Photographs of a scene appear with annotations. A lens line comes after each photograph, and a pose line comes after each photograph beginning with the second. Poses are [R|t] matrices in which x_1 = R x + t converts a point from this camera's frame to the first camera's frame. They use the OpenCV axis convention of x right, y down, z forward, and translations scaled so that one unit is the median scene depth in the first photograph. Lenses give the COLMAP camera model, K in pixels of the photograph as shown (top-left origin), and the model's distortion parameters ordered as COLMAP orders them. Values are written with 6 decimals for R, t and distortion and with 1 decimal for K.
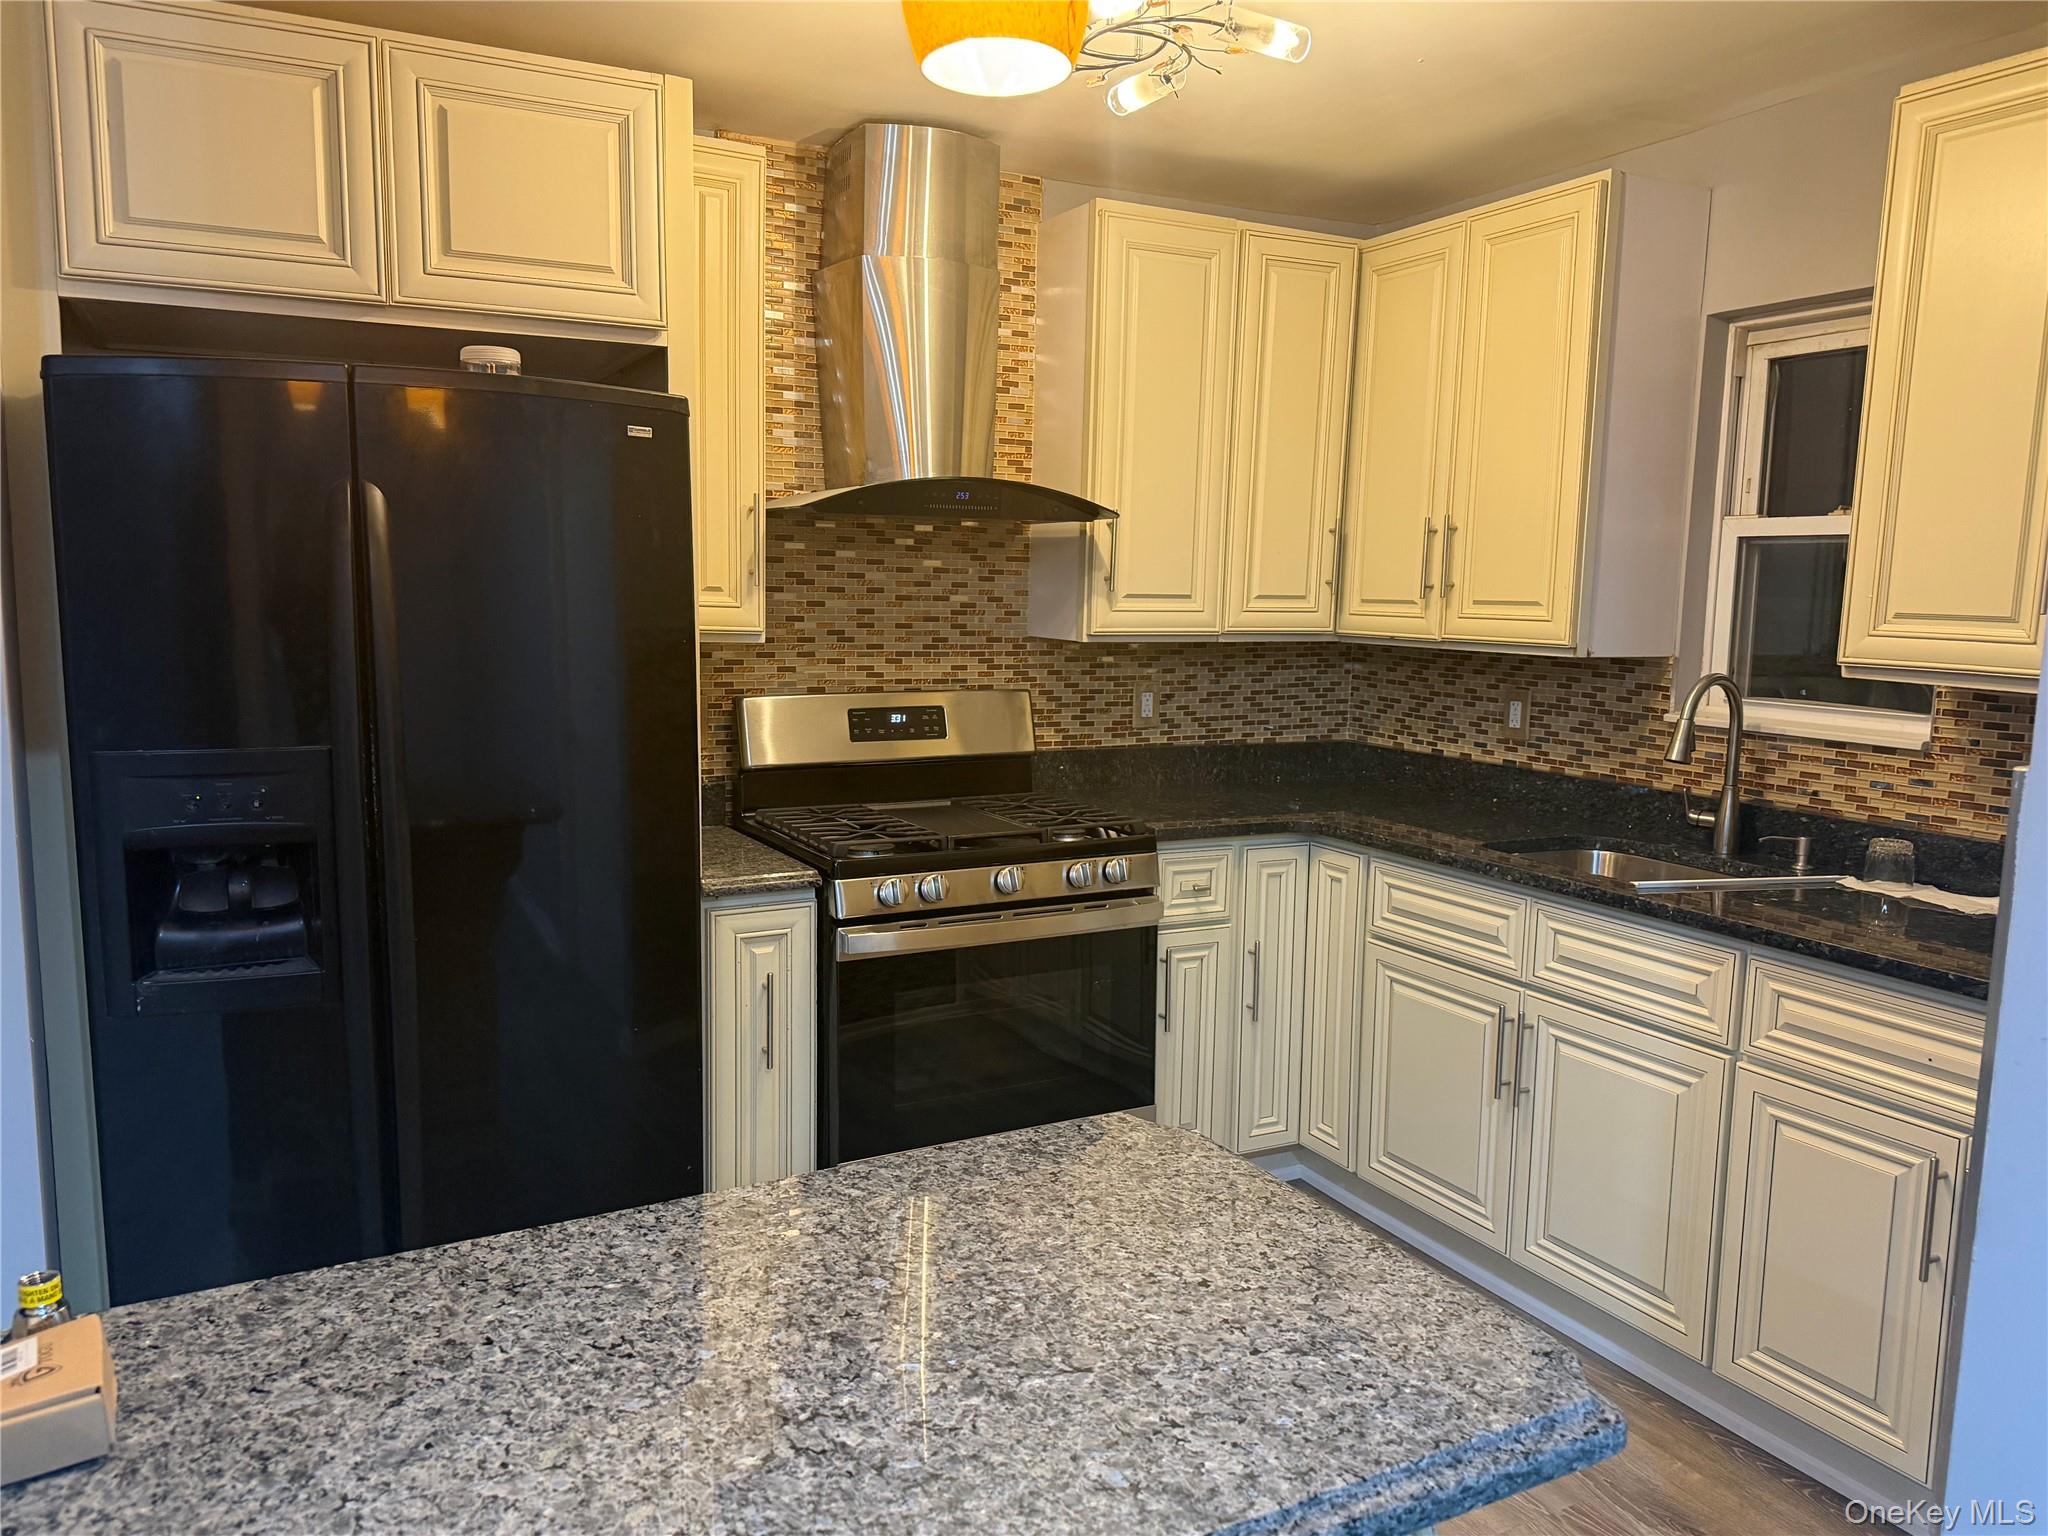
lens RADIAL K [[1479.4, 0, 1023.7], [0, 1479.4, 798.1], [0, 0, 1]] dist [0.060370, -0.068584]
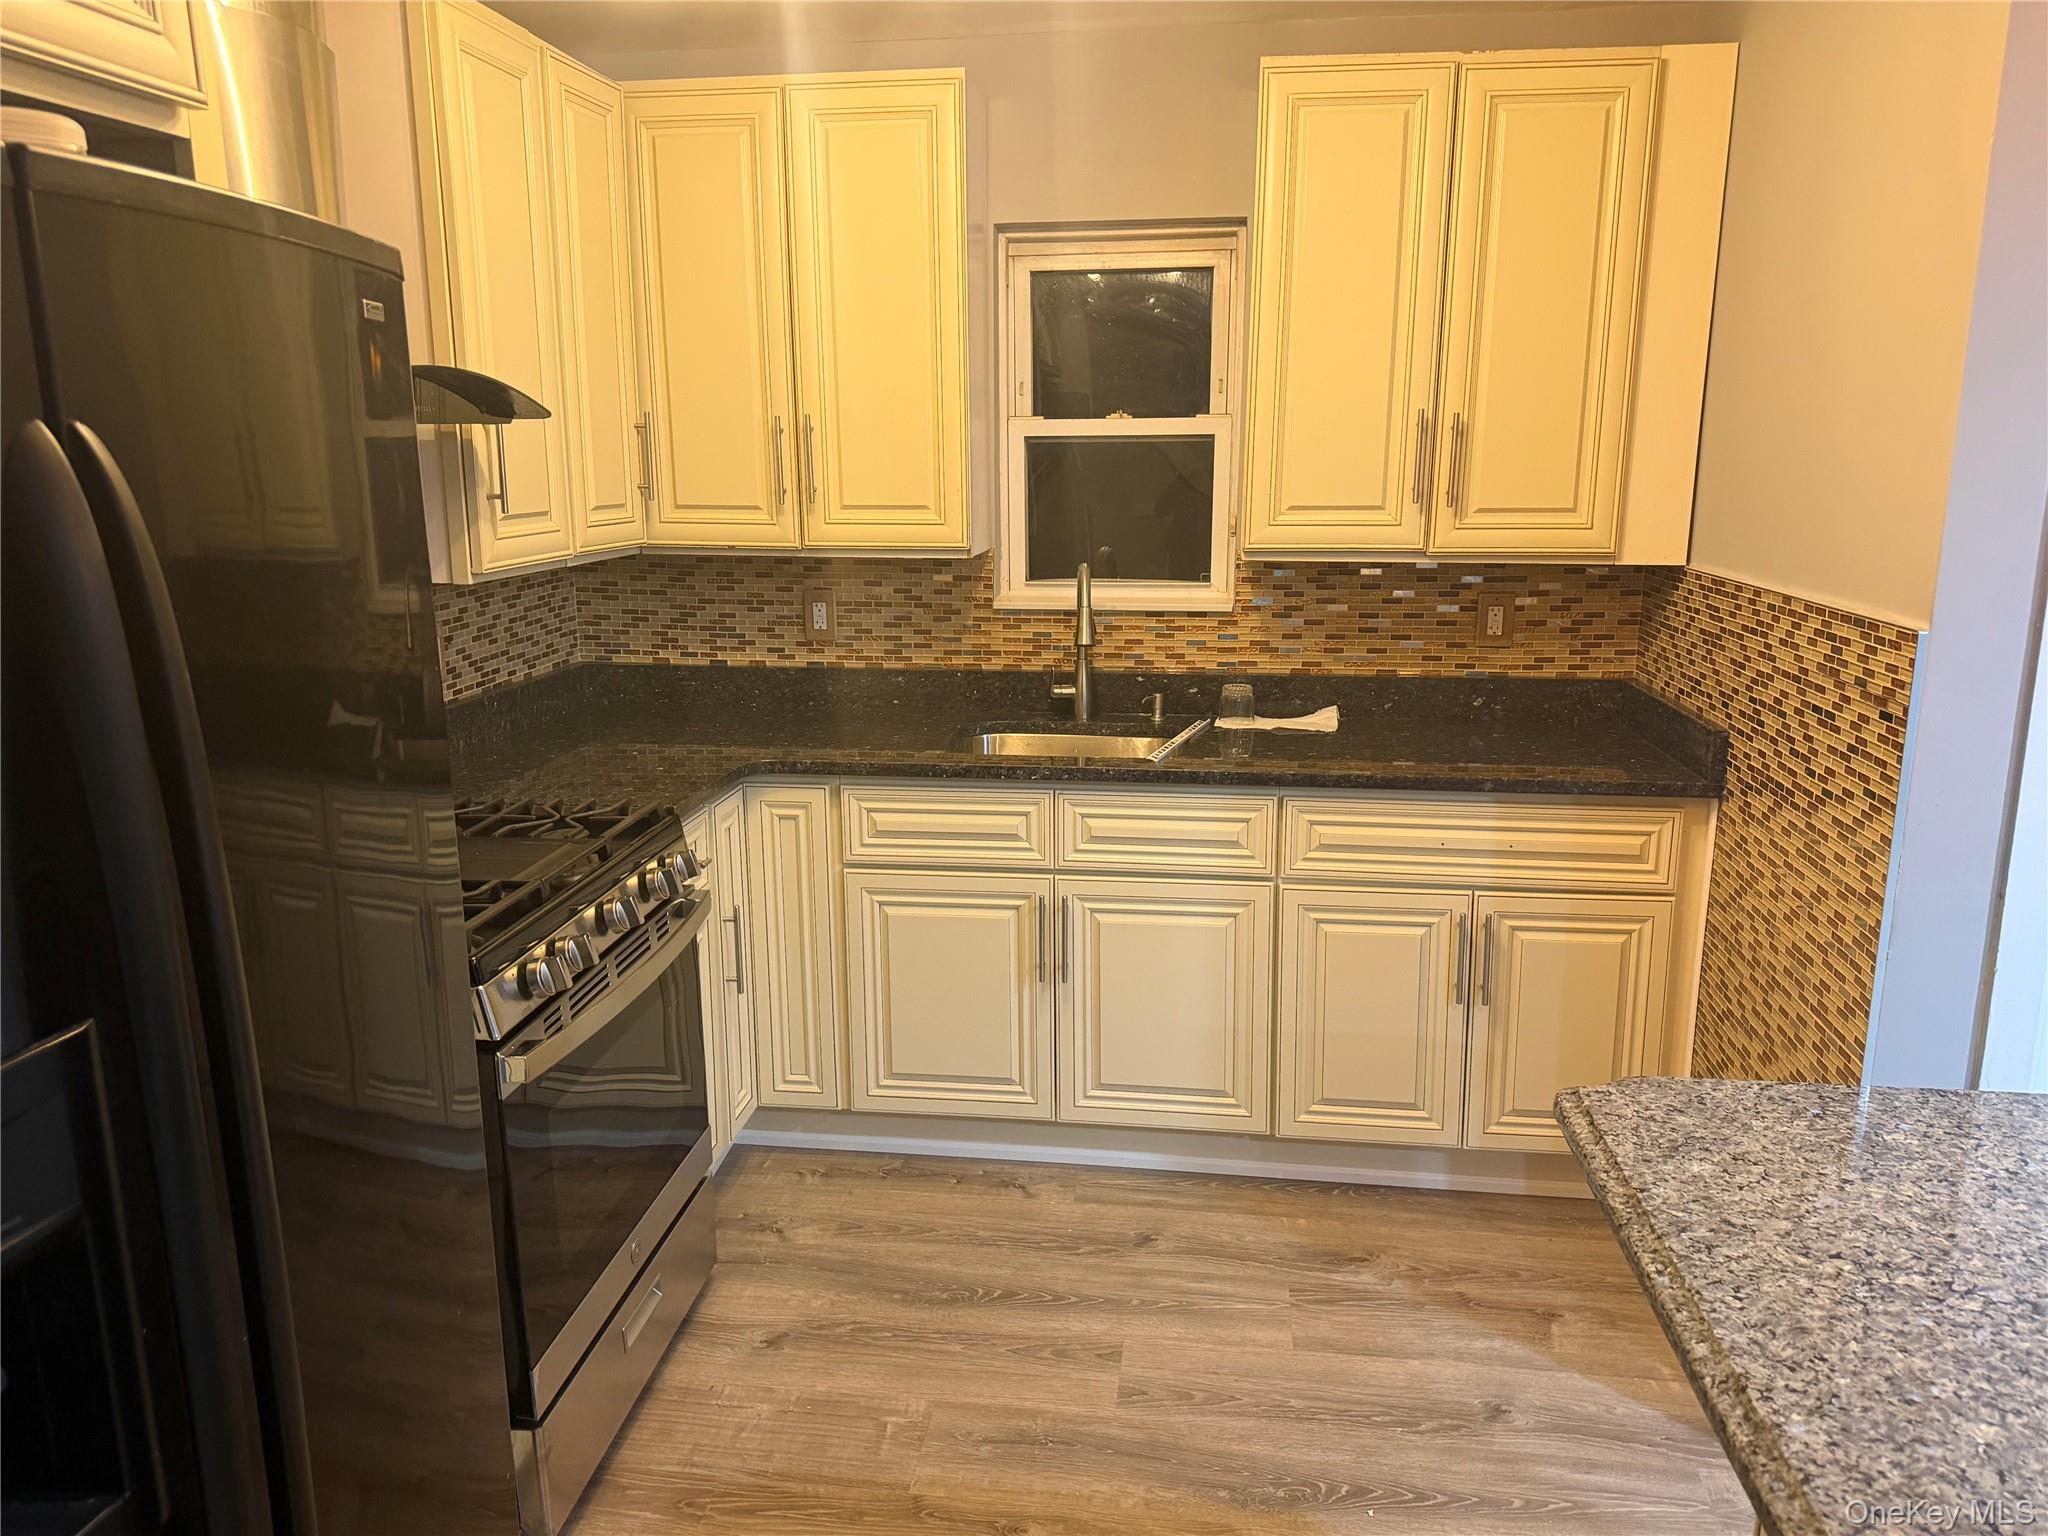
lens RADIAL K [[1479.4, 0, 1005.9], [0, 1479.4, 795.5], [0, 0, 1]] dist [0.060370, -0.068584]
pose [[0.582250, -0.210095, 0.785395, -0.453383], [0.133656, 0.977626, 0.162432, -0.094073], [-0.801948, 0.010397, 0.597303, 0.354644]]
